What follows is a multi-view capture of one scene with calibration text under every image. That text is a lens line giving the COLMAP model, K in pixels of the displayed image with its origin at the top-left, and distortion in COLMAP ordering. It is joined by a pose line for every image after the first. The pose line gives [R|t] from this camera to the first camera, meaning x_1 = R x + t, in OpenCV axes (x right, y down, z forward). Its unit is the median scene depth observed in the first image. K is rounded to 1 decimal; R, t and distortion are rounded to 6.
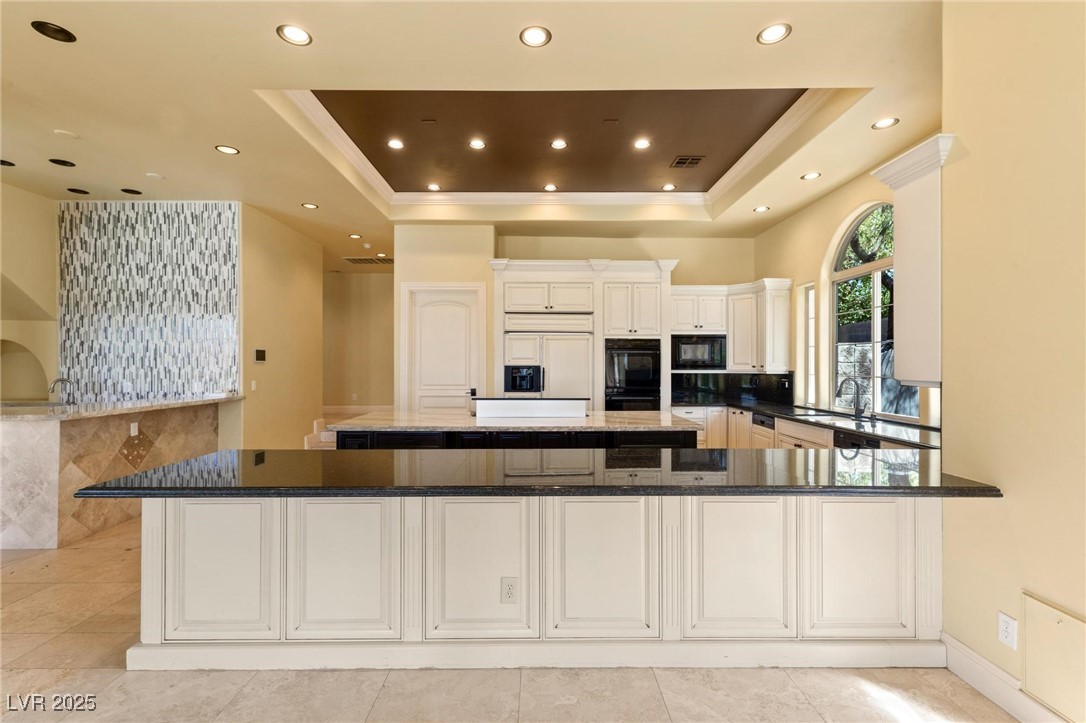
lens RADIAL K [[510.2, 0, 543.3], [0, 510.2, 363.6], [0, 0, 1]] dist [0.002267, 0.000229]
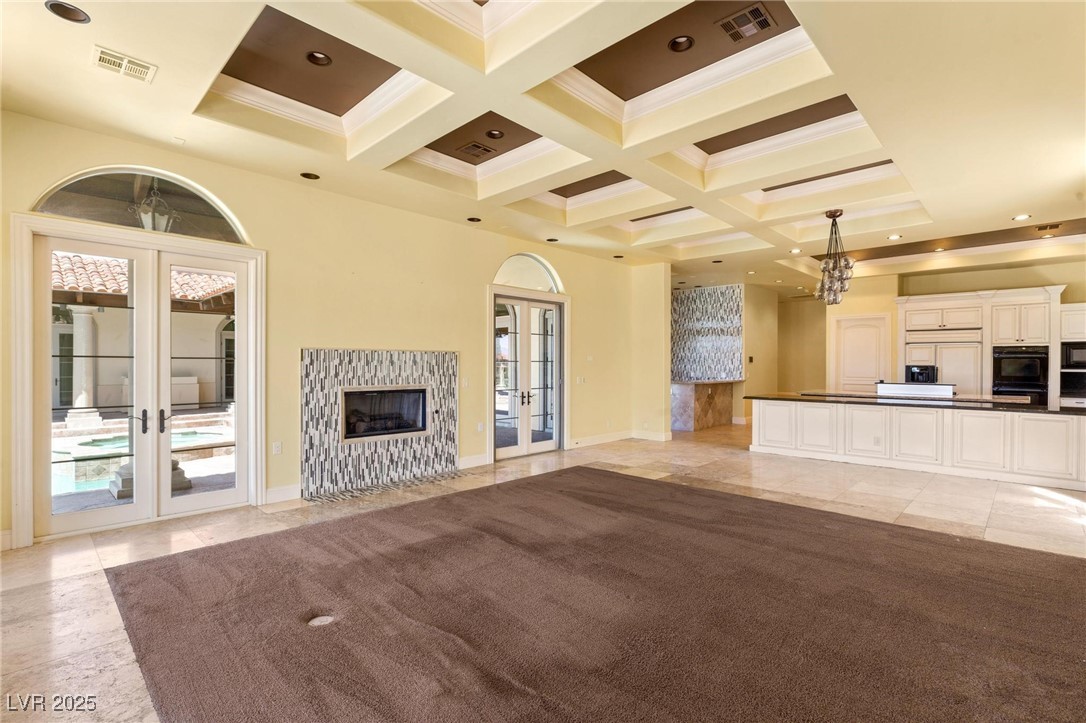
lens RADIAL K [[509.9, 0, 541.6], [0, 509.9, 364.9], [0, 0, 1]] dist [-0.002915, -0.000825]
pose [[0.716663, 0.004253, -0.697407, 0.211227], [-0.001654, 0.999989, 0.004399, -0.002078], [0.697418, -0.001999, 0.716662, -0.876962]]
